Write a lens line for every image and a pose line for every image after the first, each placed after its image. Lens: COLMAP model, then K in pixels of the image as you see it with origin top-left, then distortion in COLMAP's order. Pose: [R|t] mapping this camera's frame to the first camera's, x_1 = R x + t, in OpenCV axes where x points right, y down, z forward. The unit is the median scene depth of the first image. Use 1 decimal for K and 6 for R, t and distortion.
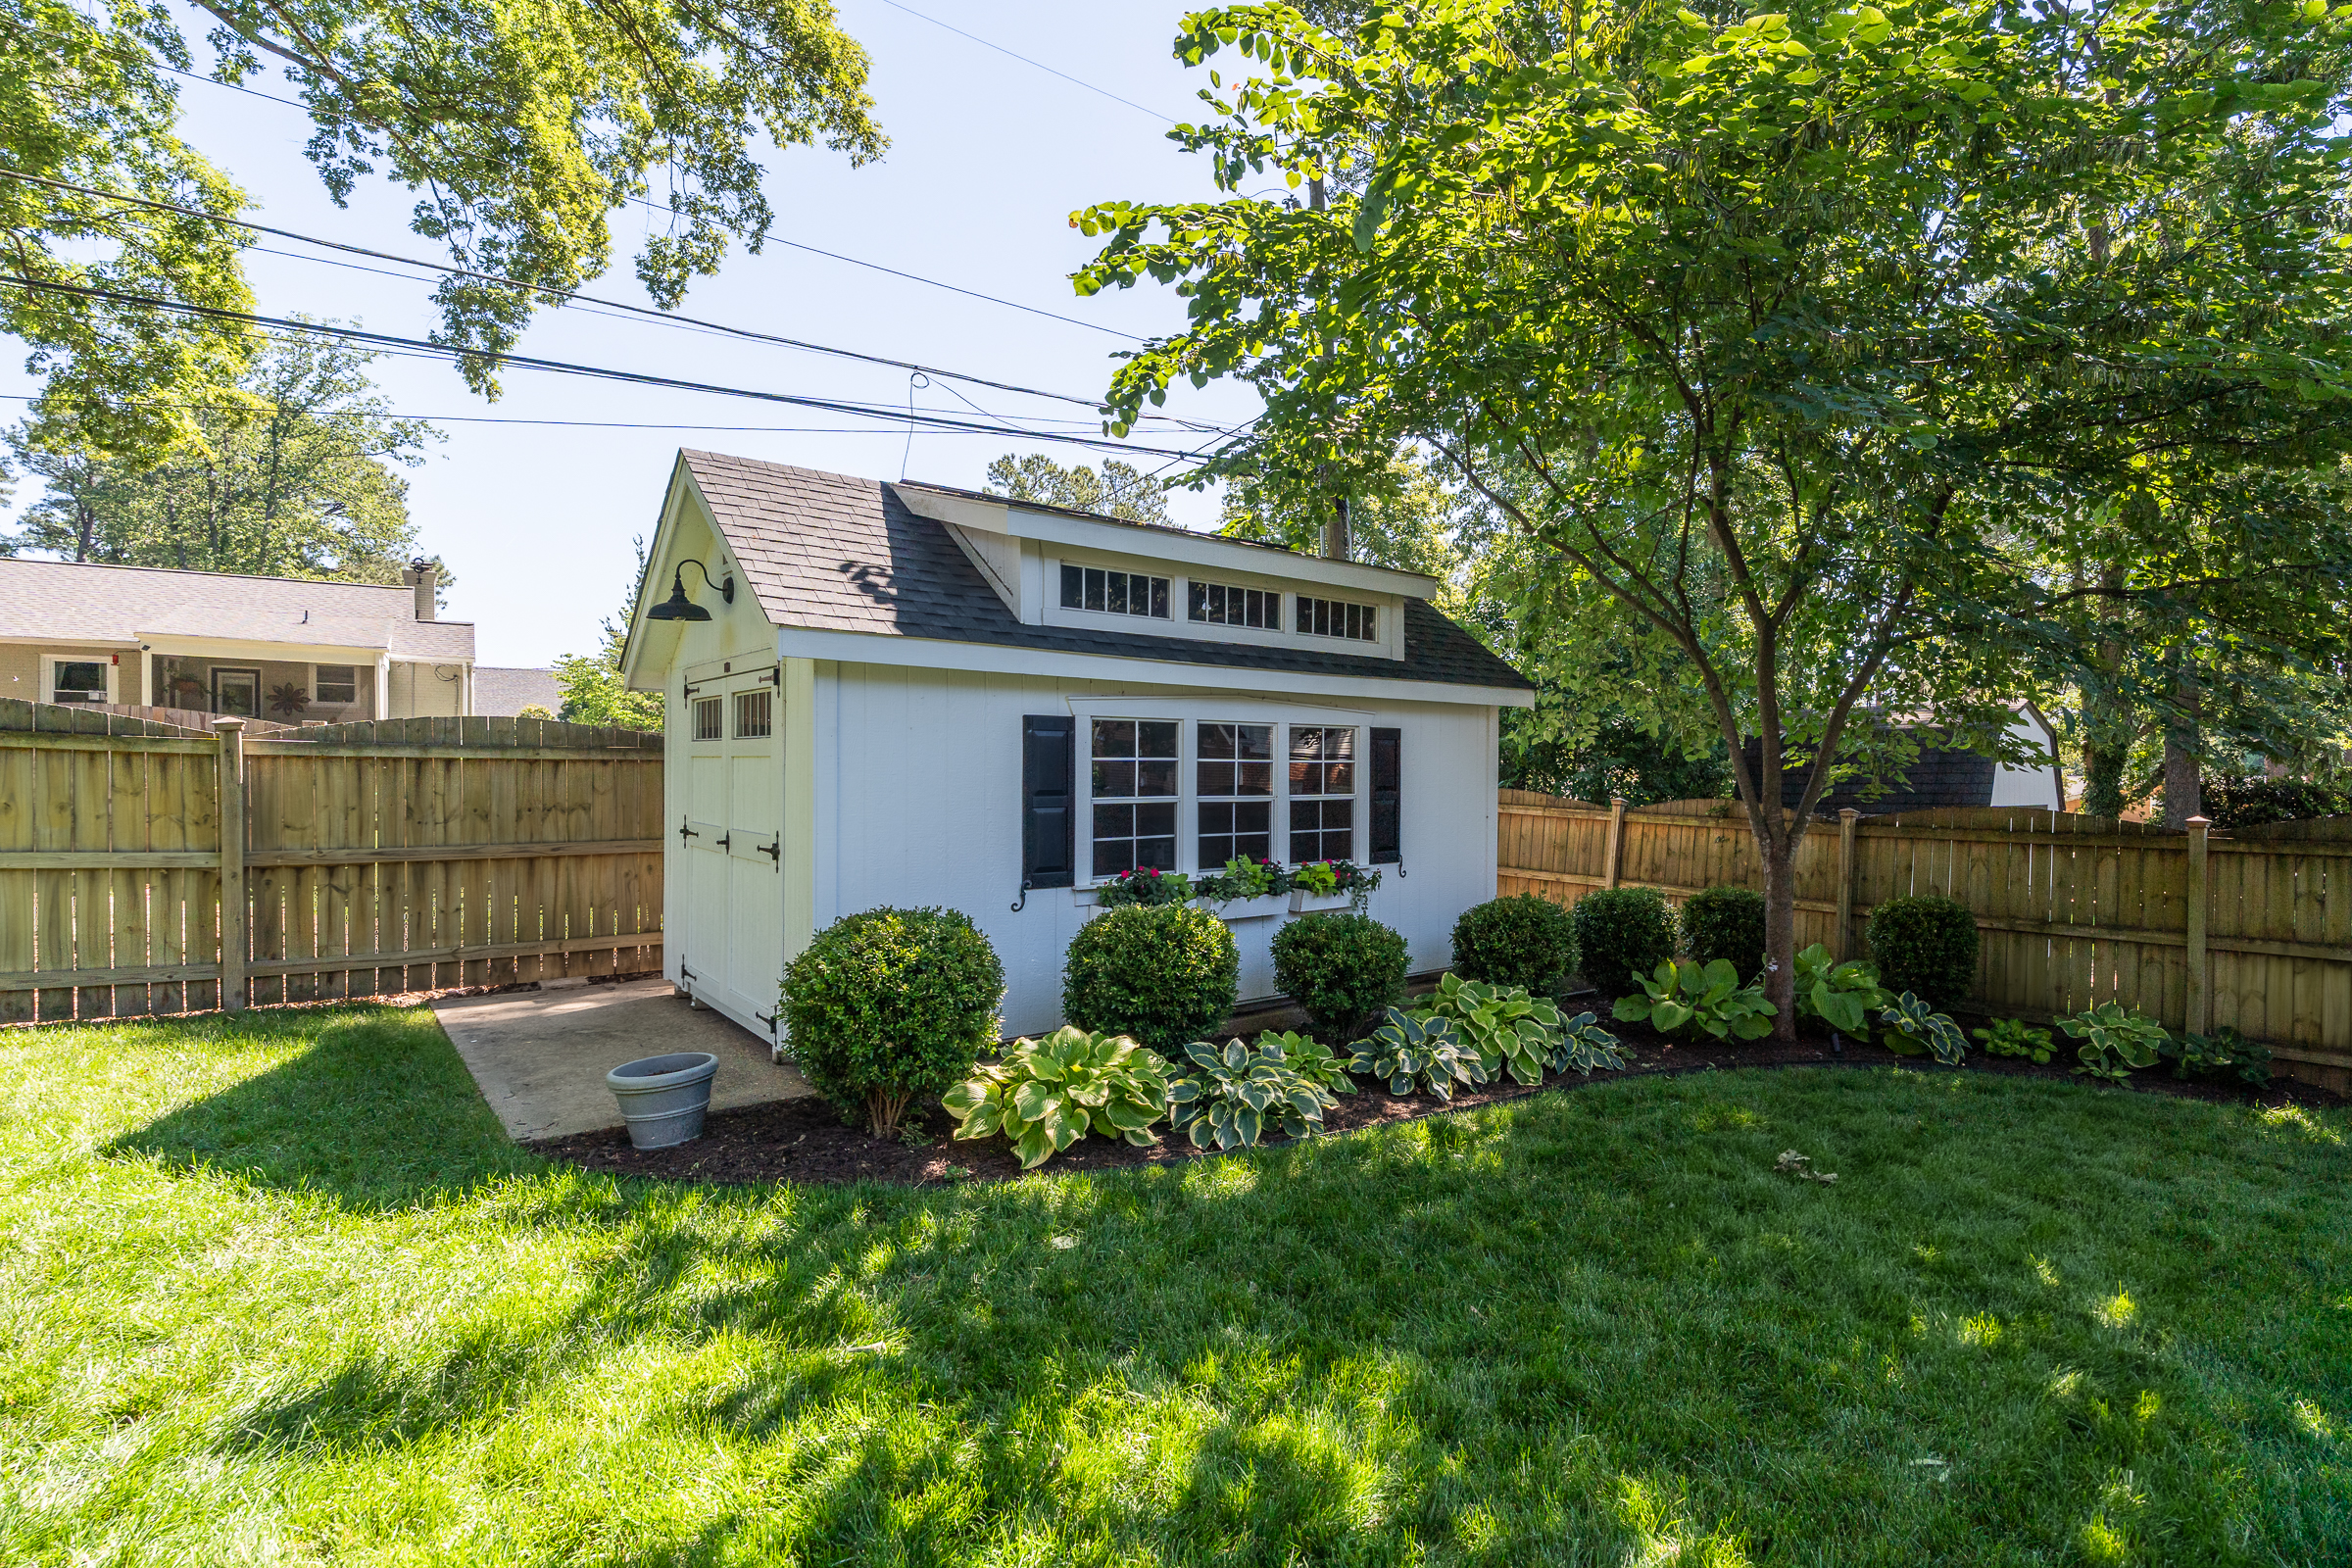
lens RADIAL K [[1084.9, 0, 1227.5], [0, 1084.9, 788.7], [0, 0, 1]] dist [0.099649, -0.000085]
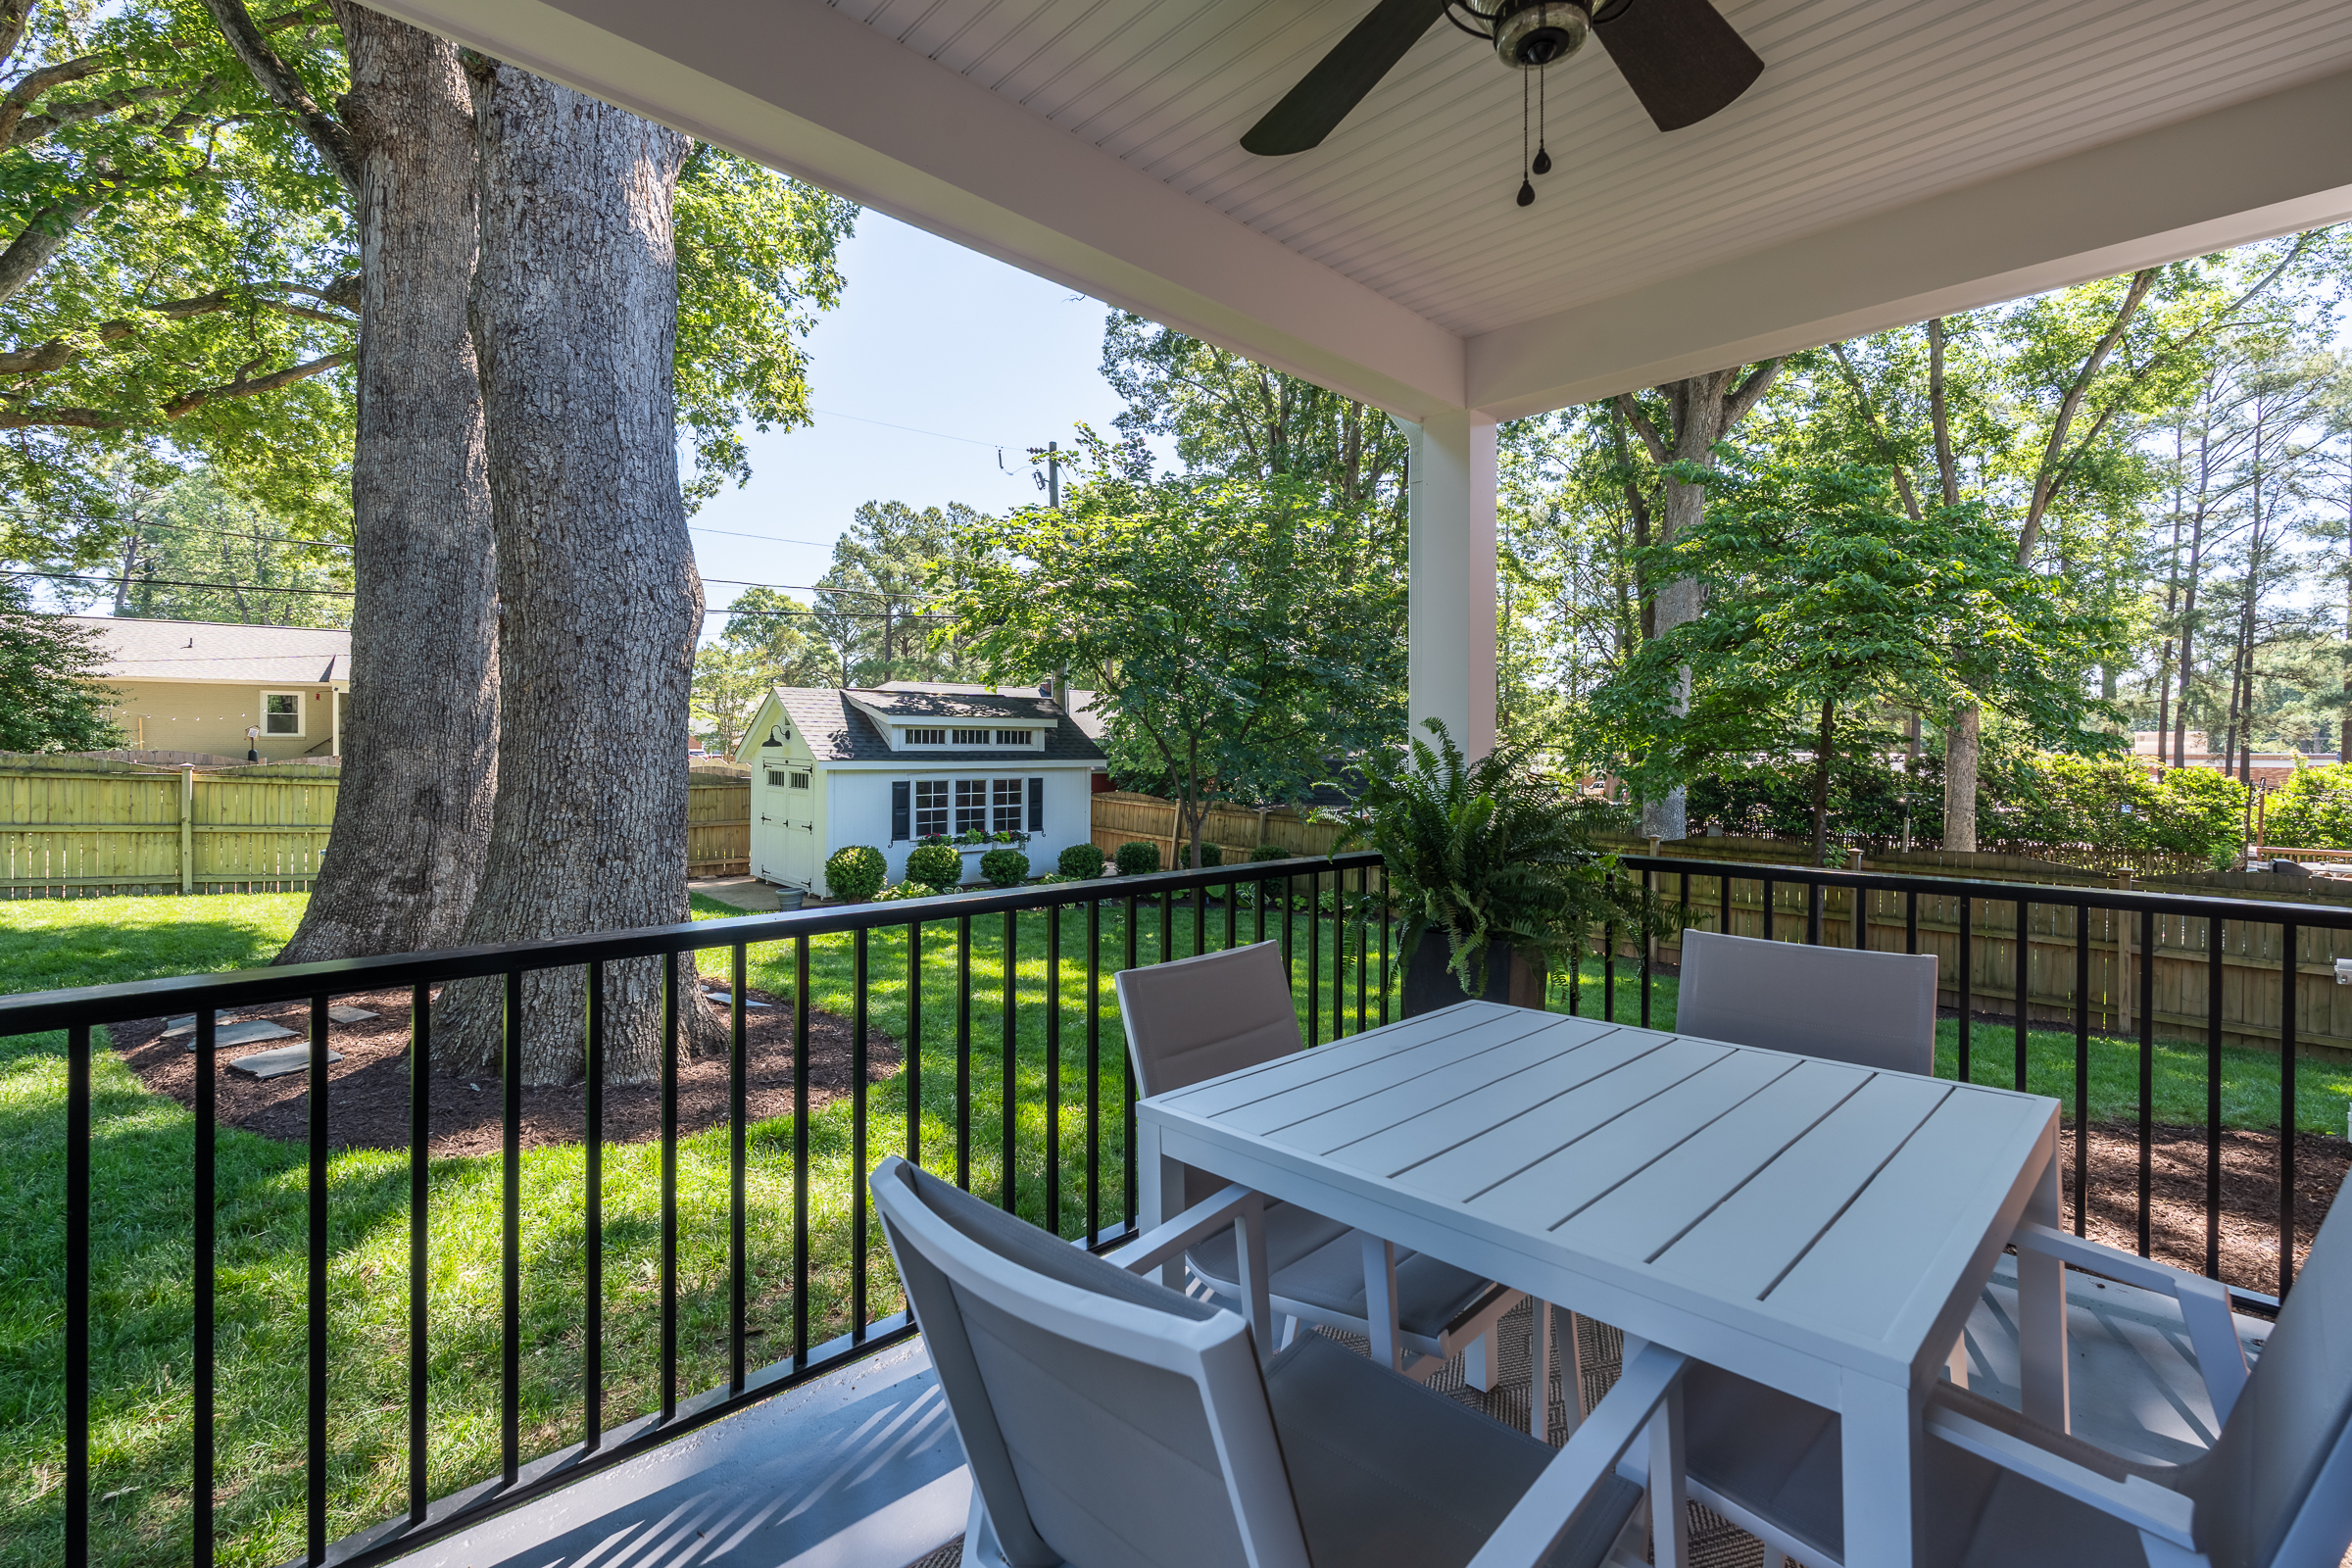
lens RADIAL K [[1066.3, 0, 1181.2], [0, 1066.3, 760.7], [0, 0, 1]] dist [-0.001981, -0.000353]
pose [[0.995567, 0.007446, 0.093758, 0.289080], [-0.008039, 0.999950, 0.005945, -0.132602], [-0.093710, -0.006672, 0.995577, -1.756005]]
